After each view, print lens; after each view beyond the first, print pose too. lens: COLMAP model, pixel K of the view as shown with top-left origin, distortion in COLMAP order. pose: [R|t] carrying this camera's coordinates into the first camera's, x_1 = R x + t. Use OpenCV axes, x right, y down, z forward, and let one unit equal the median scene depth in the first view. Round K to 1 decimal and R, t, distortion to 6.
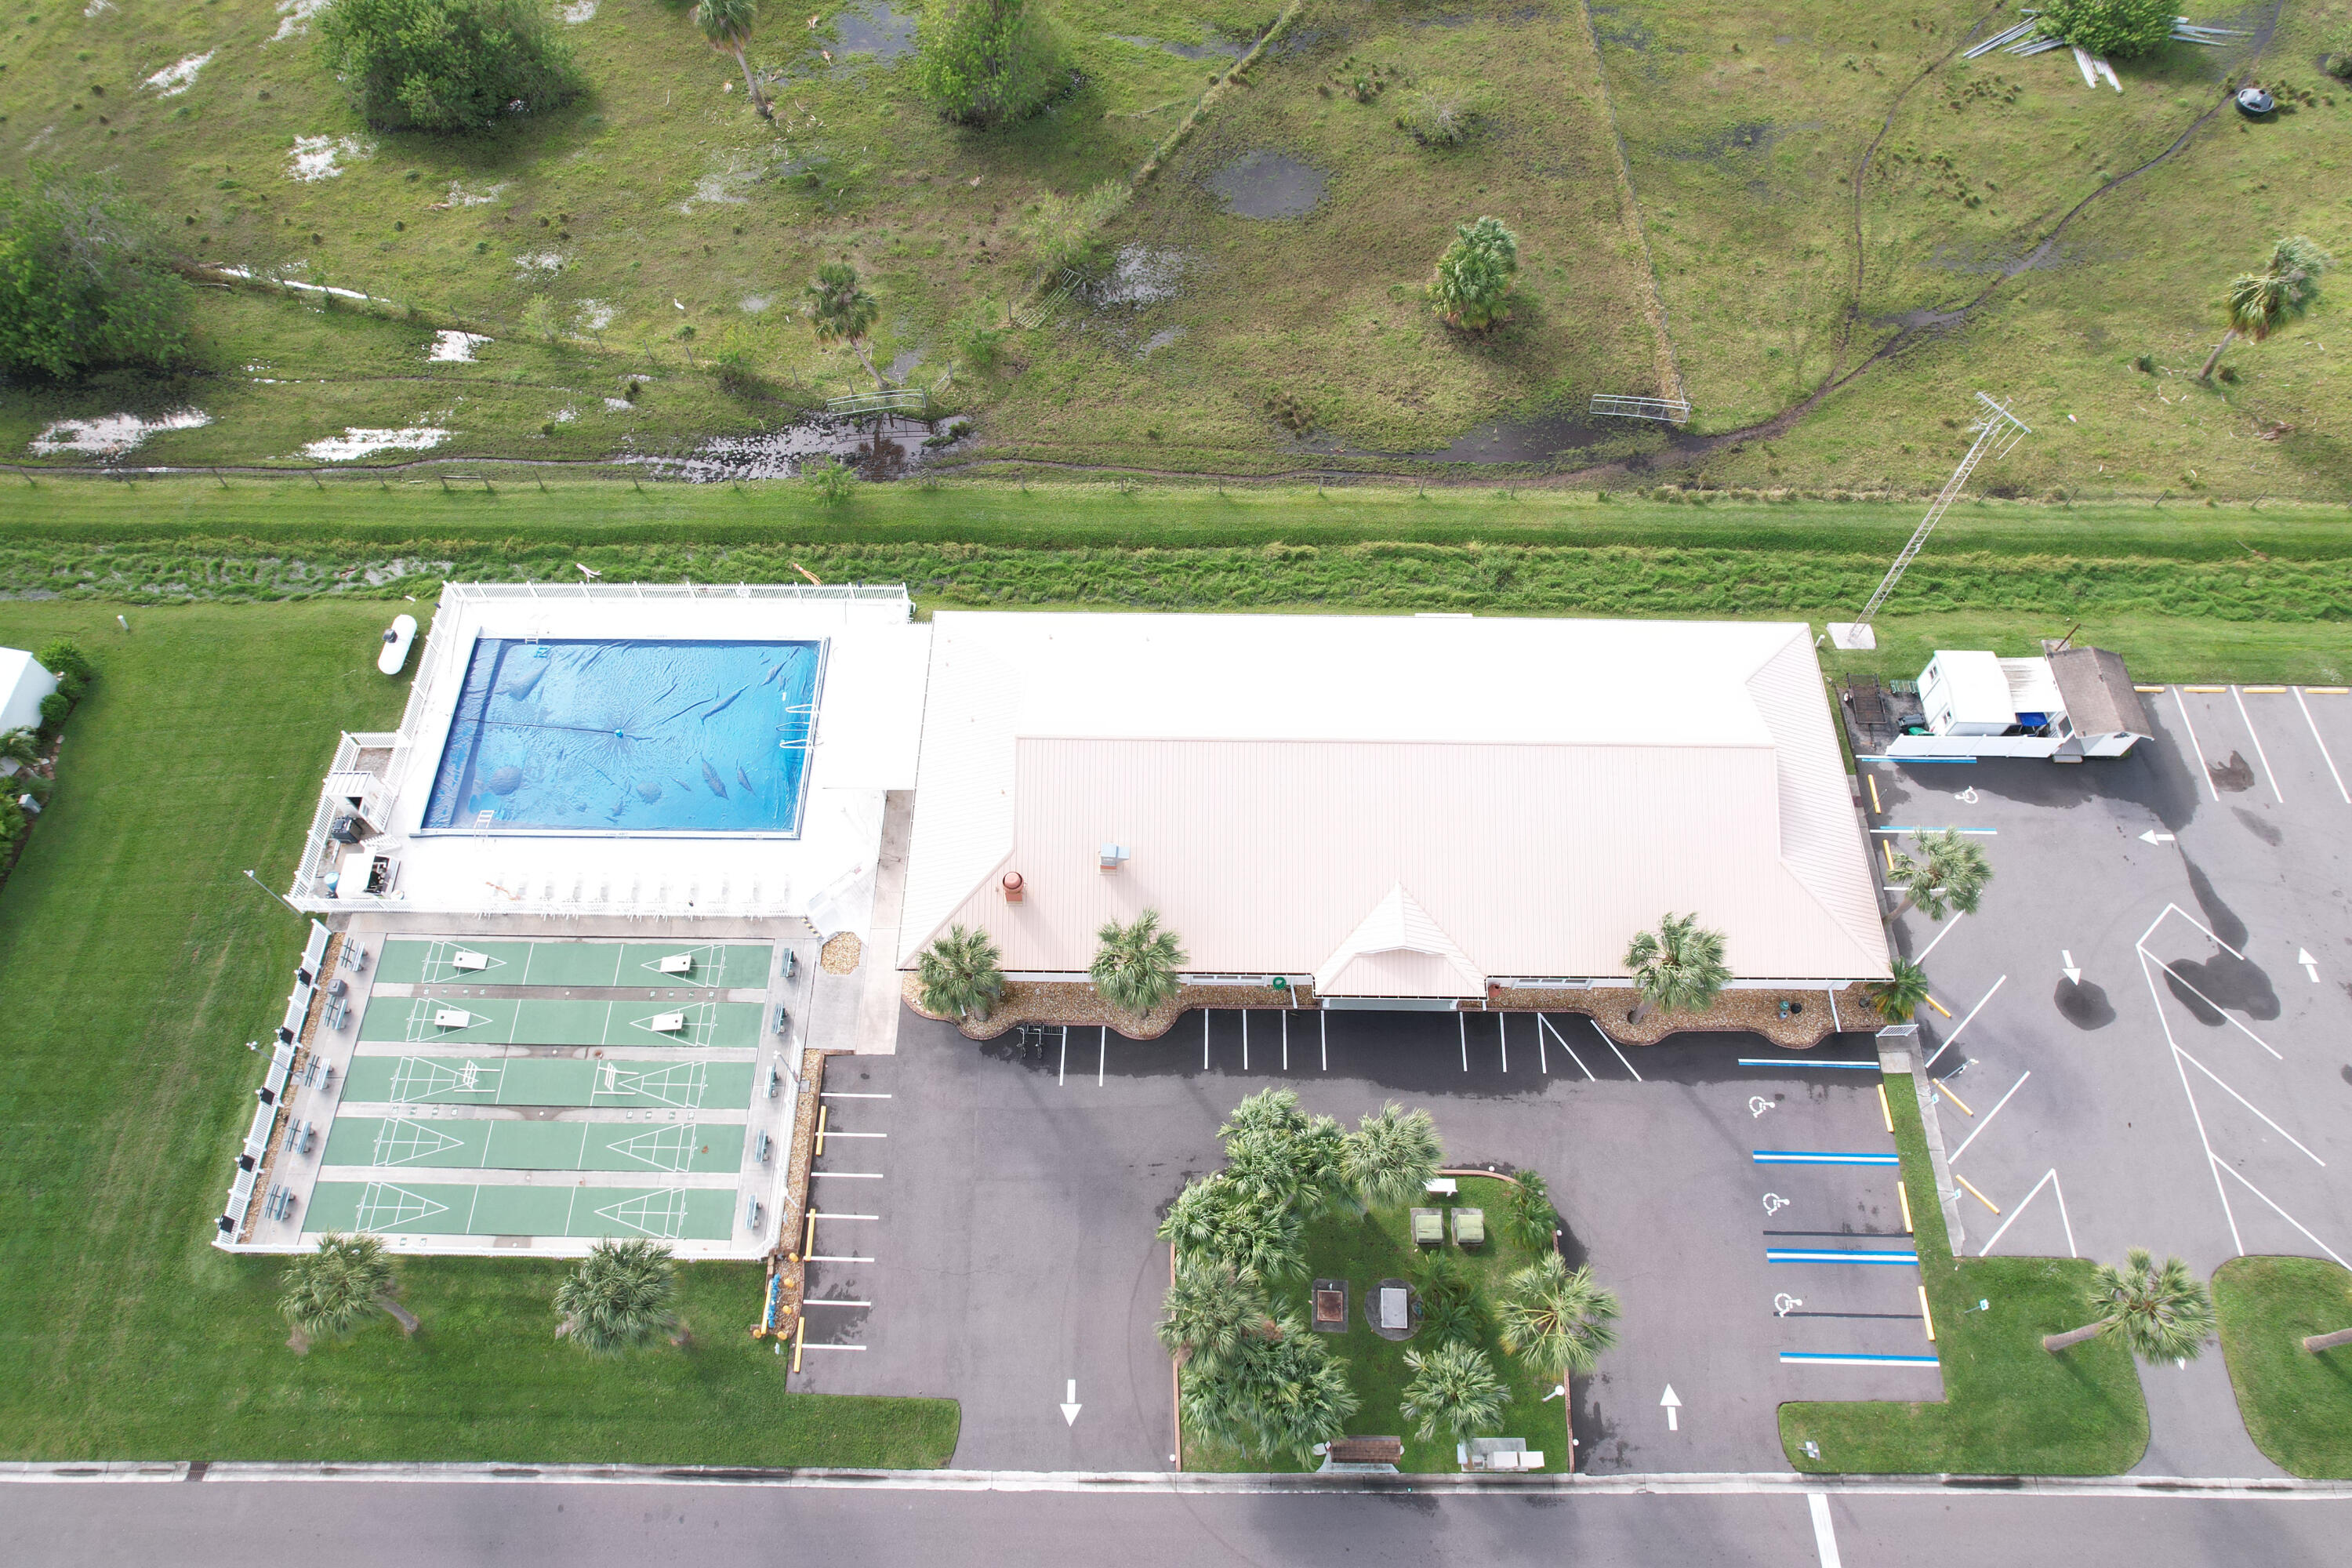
lens RADIAL K [[1507.5, 0, 1173.9], [0, 1507.5, 783.4], [0, 0, 1]] dist [-0.044754, 0.016214]
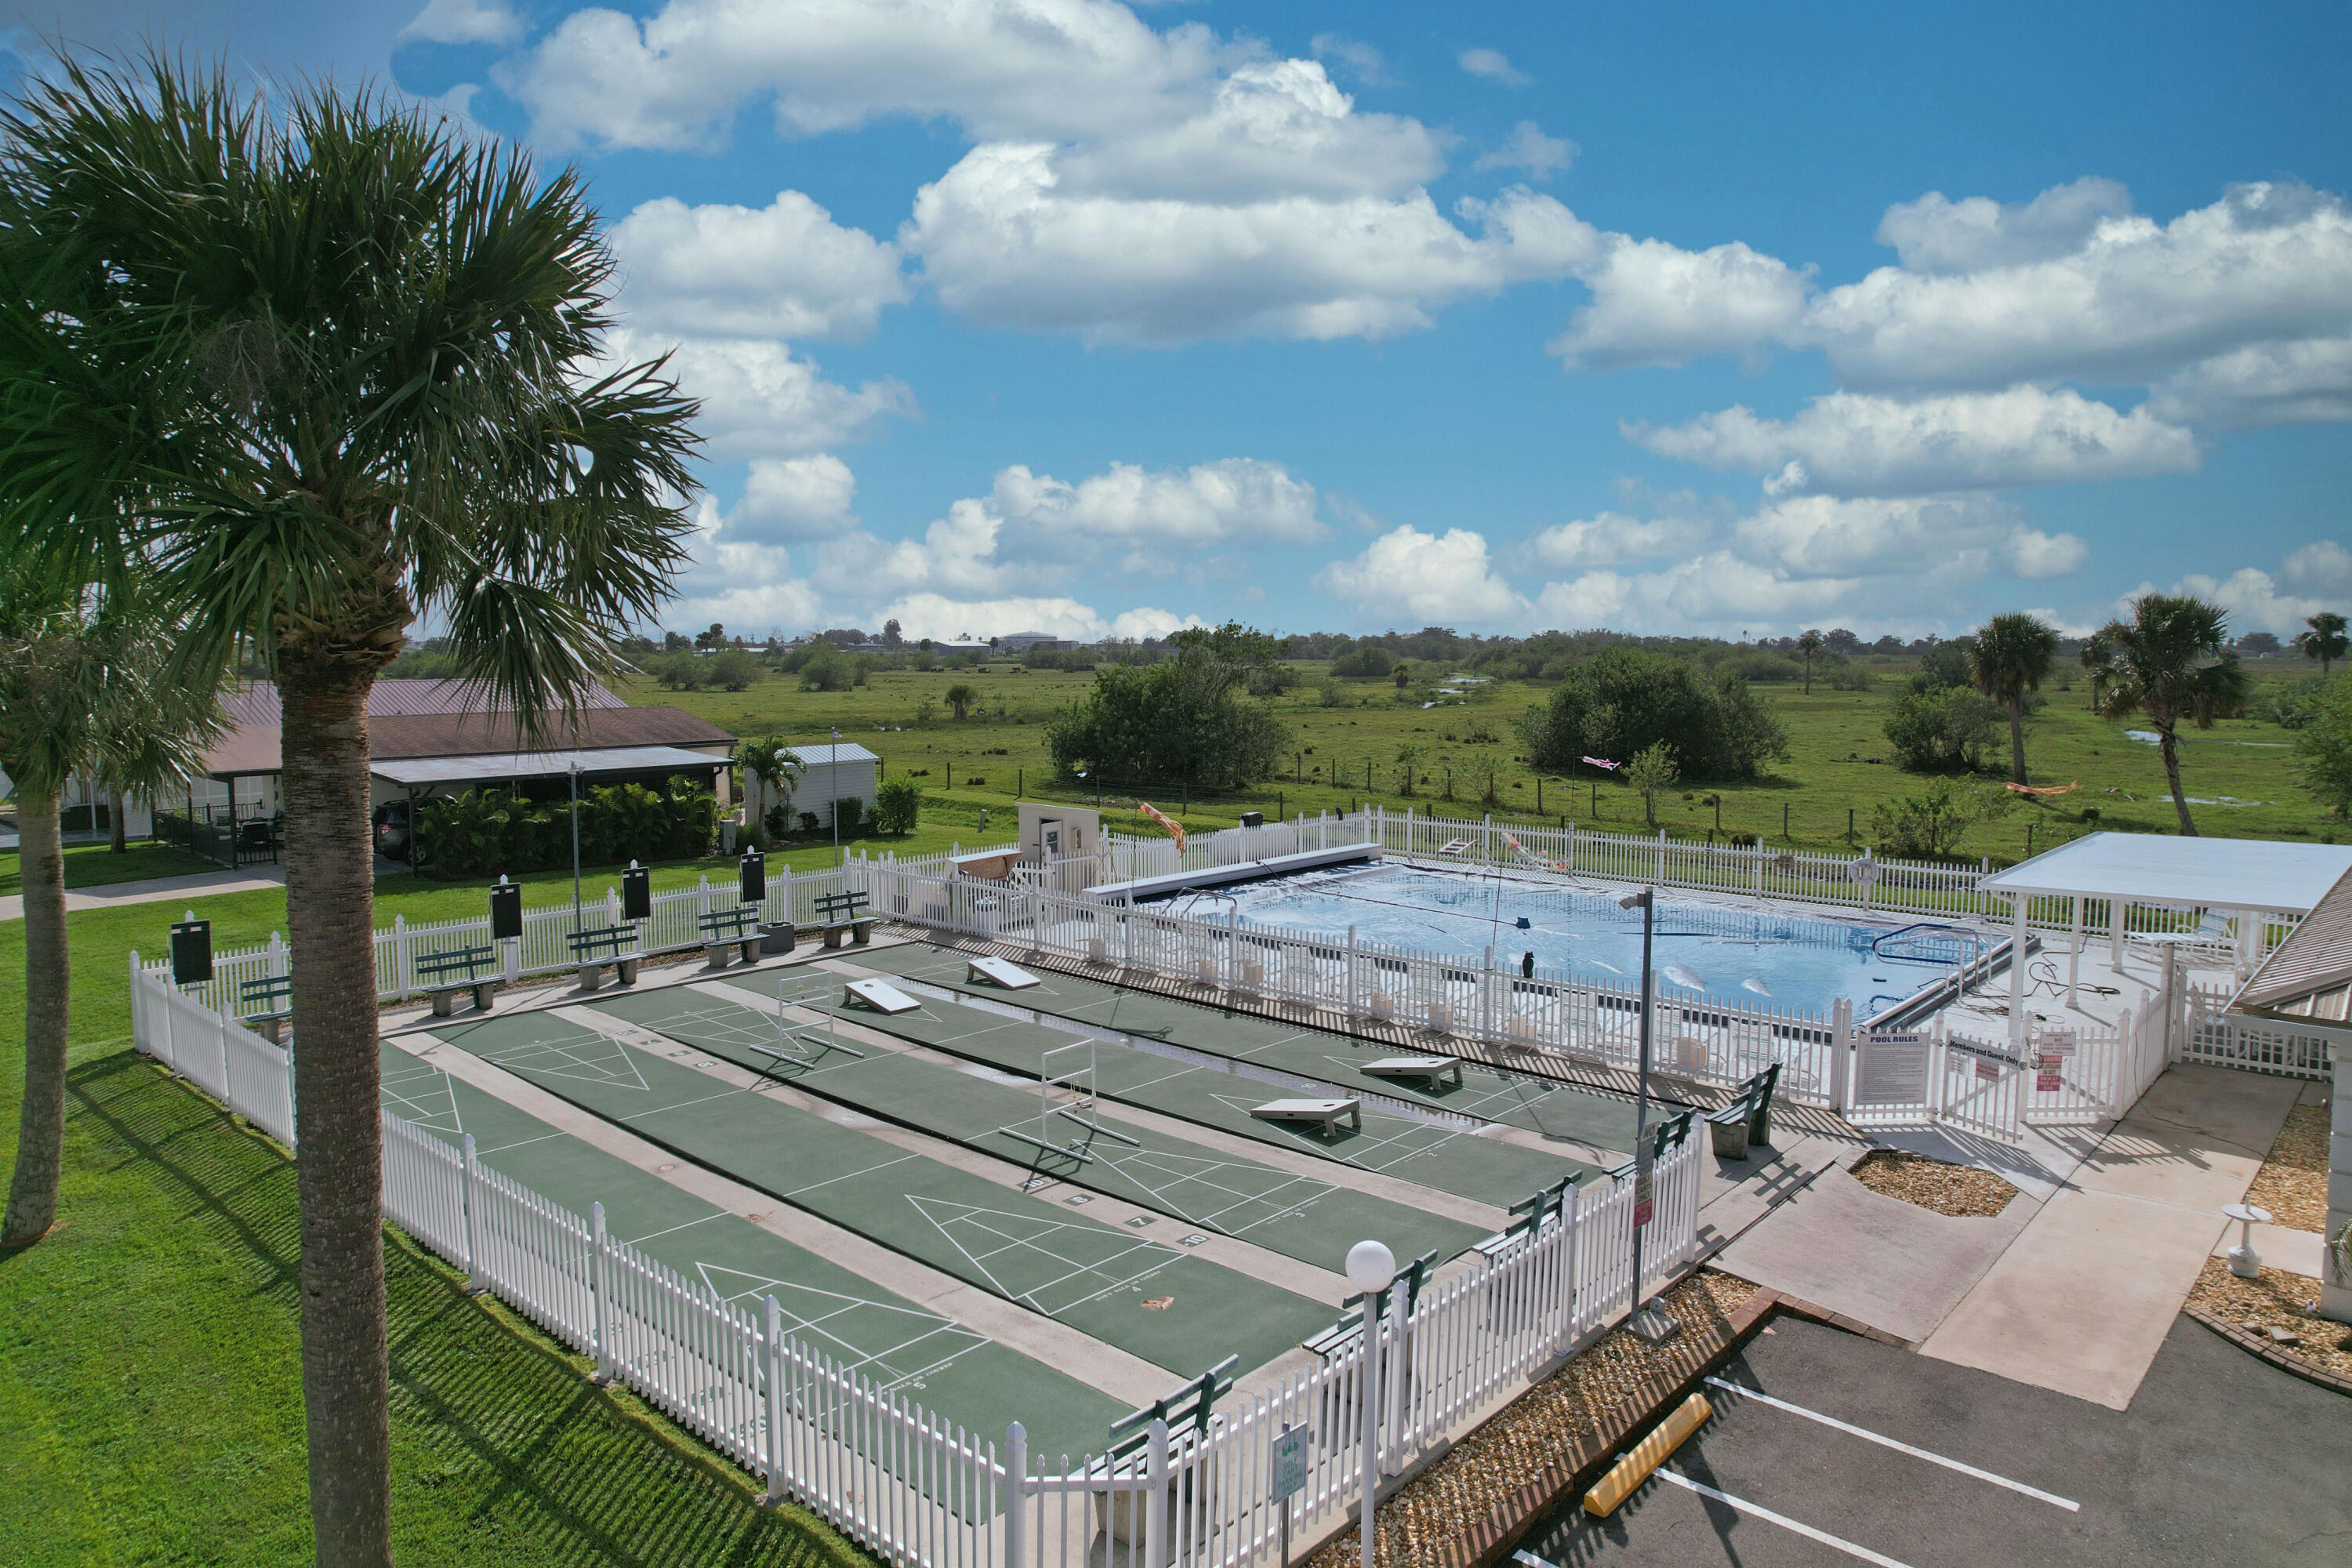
lens RADIAL K [[1507.5, 0, 1183.7], [0, 1507.5, 783.7], [0, 0, 1]] dist [-0.044754, 0.016214]
pose [[0.744146, 0.053350, -0.665884, -0.155449], [-0.575784, 0.556634, -0.598859, 0.334859], [0.338704, 0.829043, 0.444935, 0.819765]]
